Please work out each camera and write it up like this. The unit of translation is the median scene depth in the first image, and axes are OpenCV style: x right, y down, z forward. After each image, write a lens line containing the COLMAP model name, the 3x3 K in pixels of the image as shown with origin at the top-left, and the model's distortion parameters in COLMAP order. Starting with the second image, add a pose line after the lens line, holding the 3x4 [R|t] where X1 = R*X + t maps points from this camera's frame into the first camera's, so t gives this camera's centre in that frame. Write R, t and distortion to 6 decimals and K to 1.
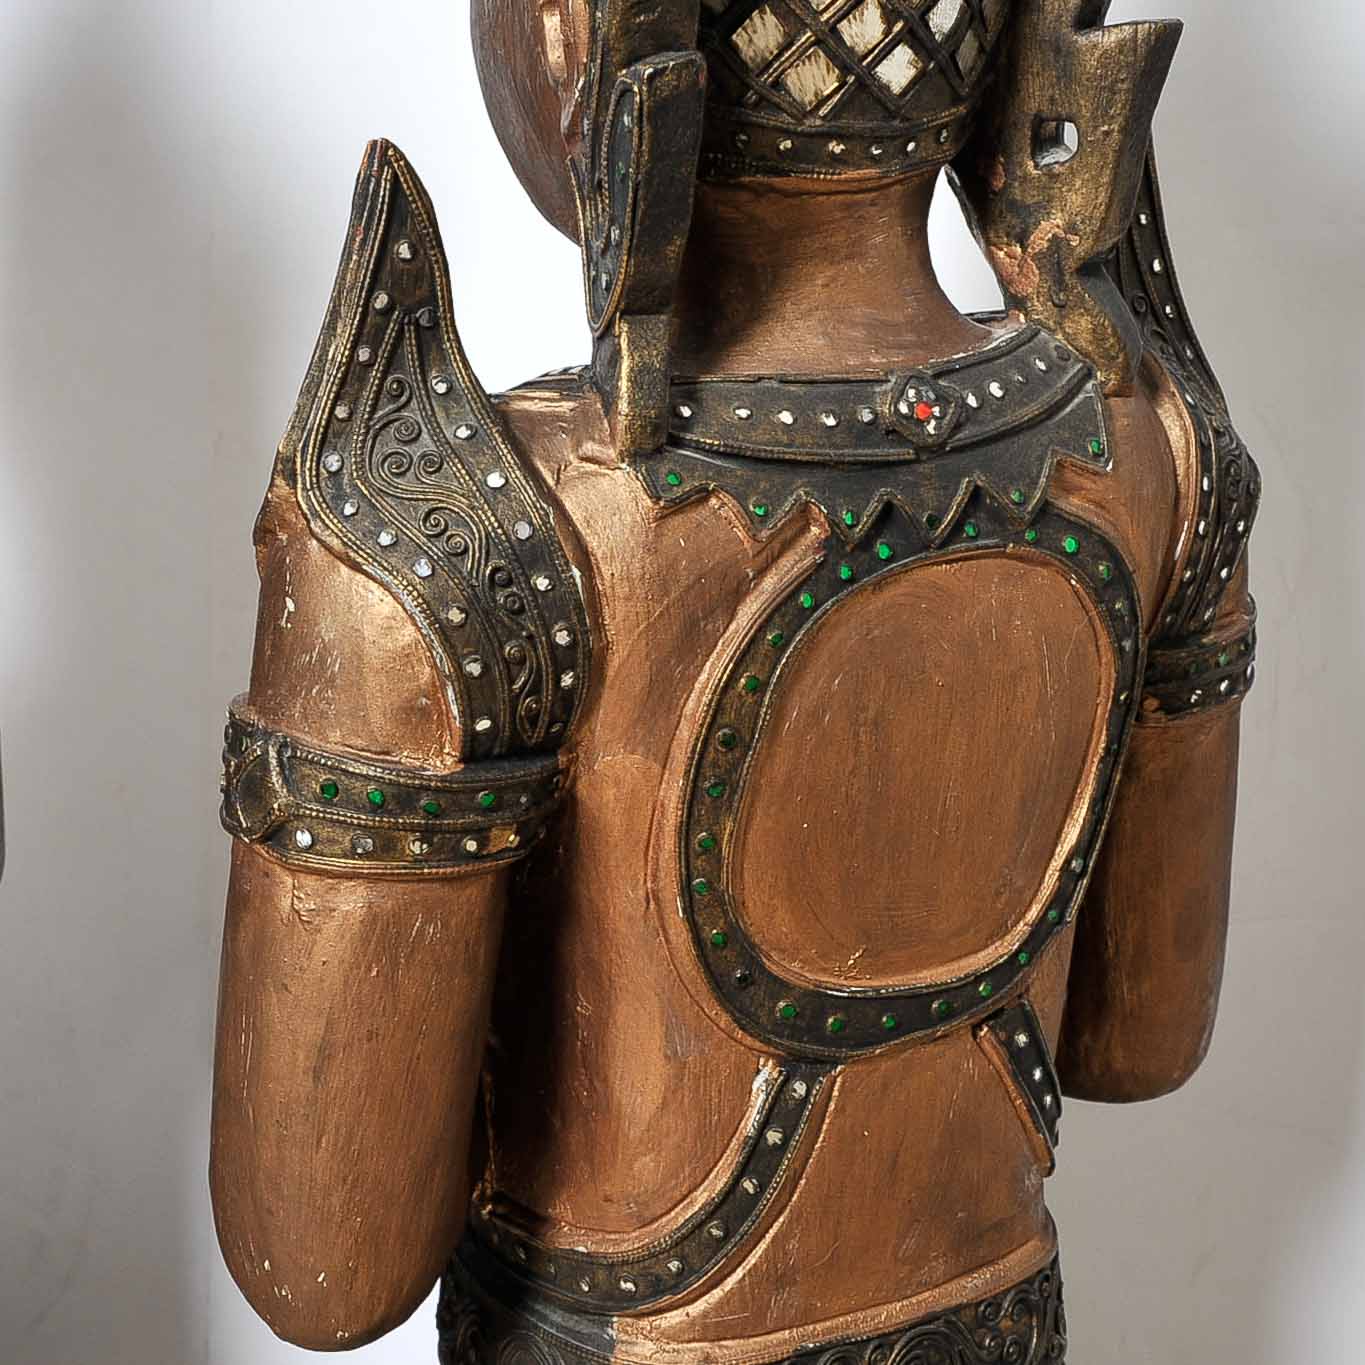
lens RADIAL K [[2903.9, 0, 682.5], [0, 2903.9, 682.5], [0, 0, 1]] dist [0.055463, 0.321692]
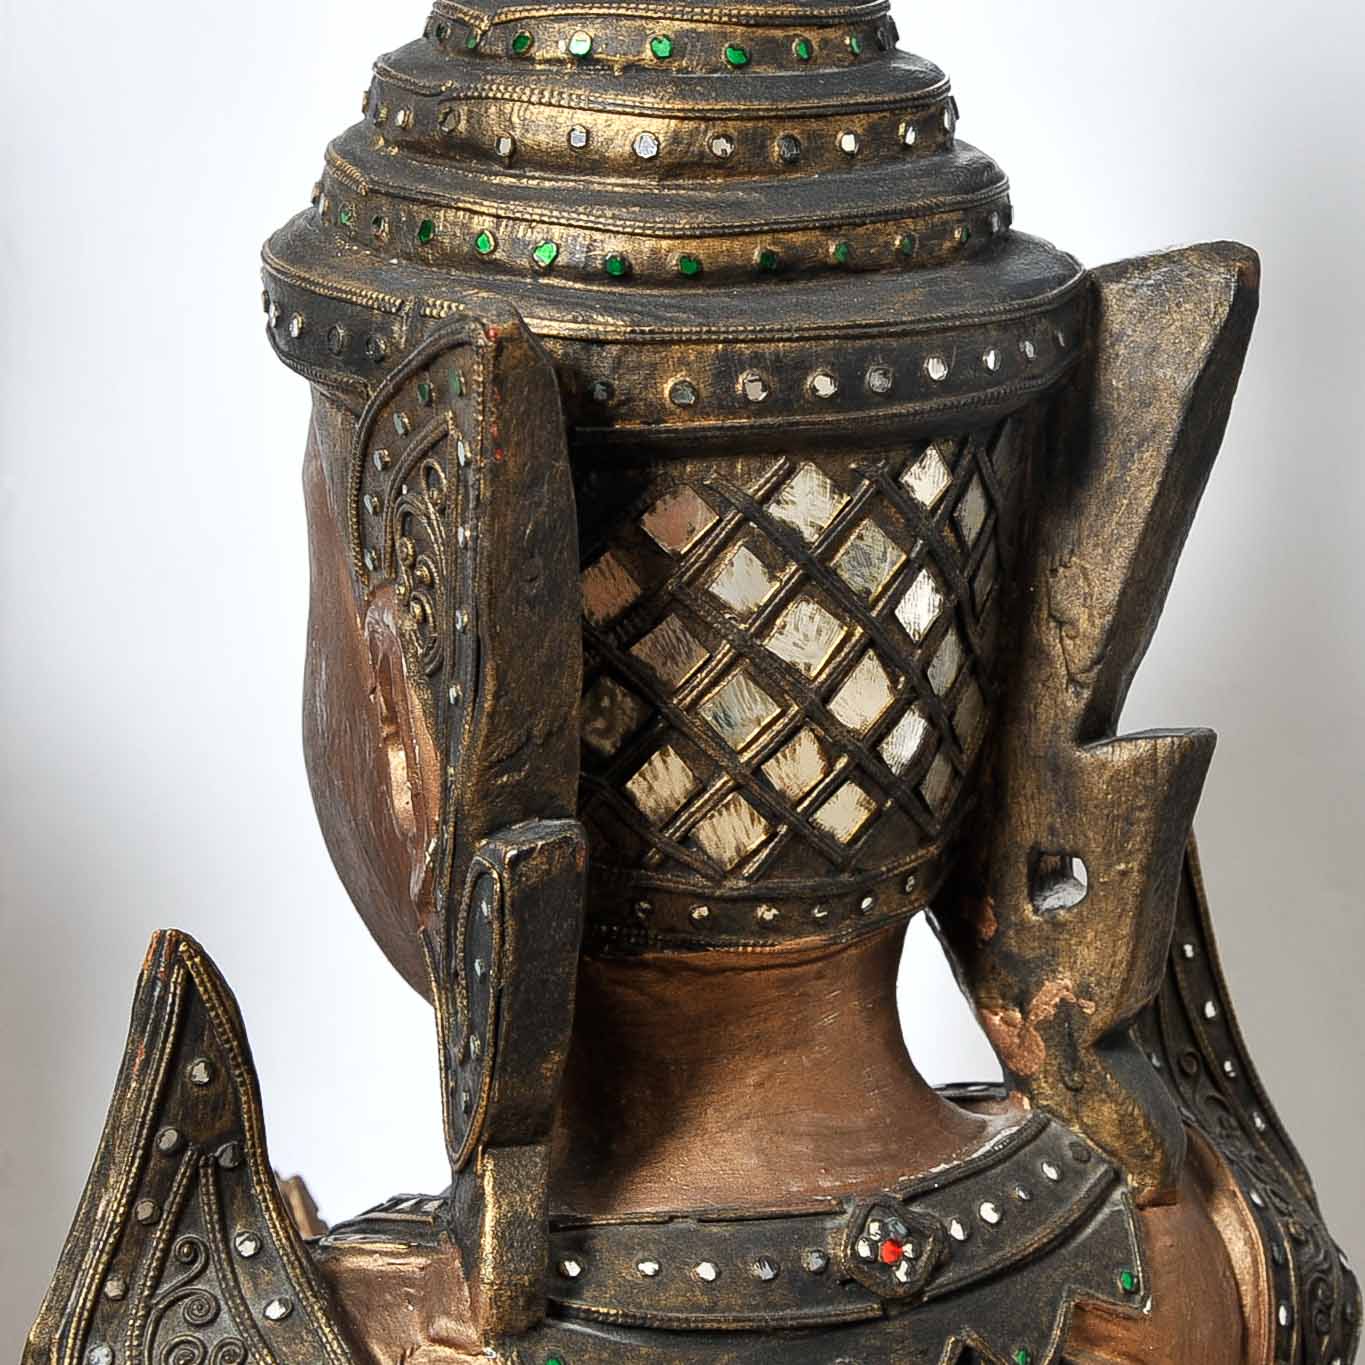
lens RADIAL K [[3918.1, 0, 682.5], [0, 3918.1, 682.5], [0, 0, 1]] dist [0.179154, 0.881791]
pose [[0.999888, -0.014252, -0.004673, 0.036445], [0.013404, 0.988898, -0.147988, -0.091295], [0.006730, 0.147908, 0.988978, -0.038284]]
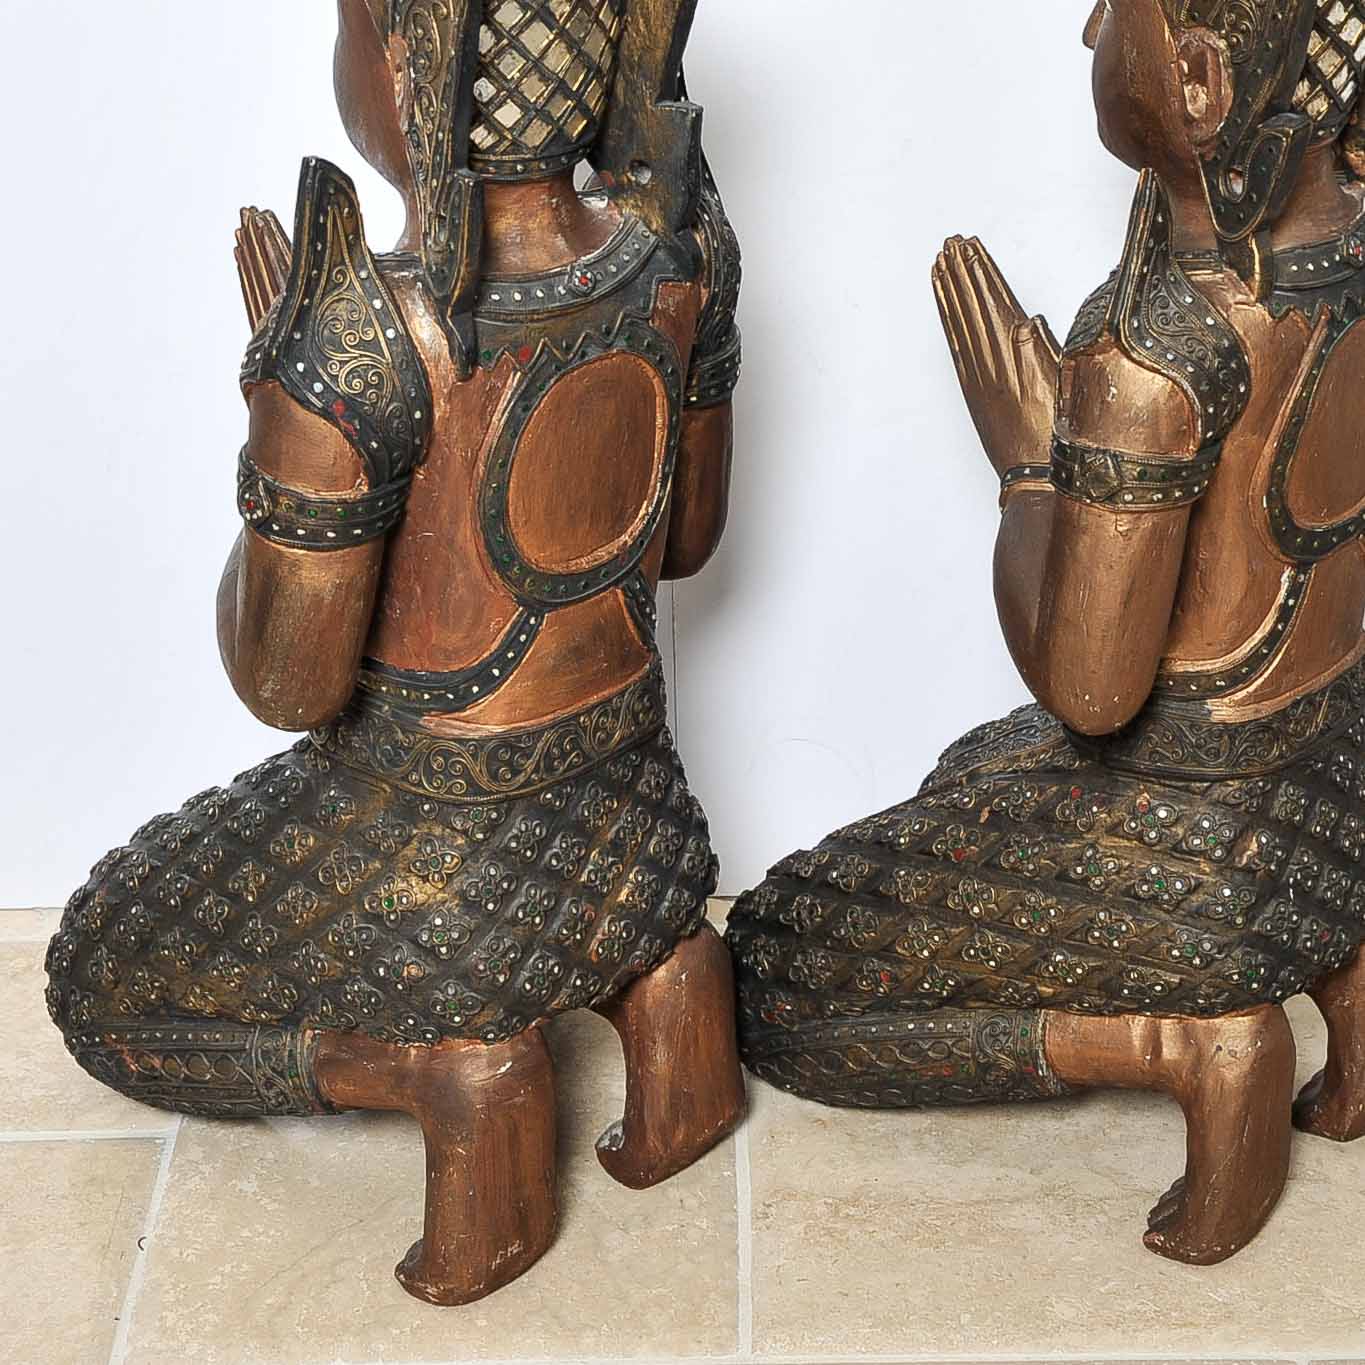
lens RADIAL K [[2903.9, 0, 682.5], [0, 2903.9, 682.5], [0, 0, 1]] dist [0.055463, 0.321692]
pose [[0.966998, -0.156872, 0.200763, -0.880082], [0.117575, 0.973811, 0.194600, -0.263711], [-0.226032, -0.164573, 0.960117, -0.985012]]
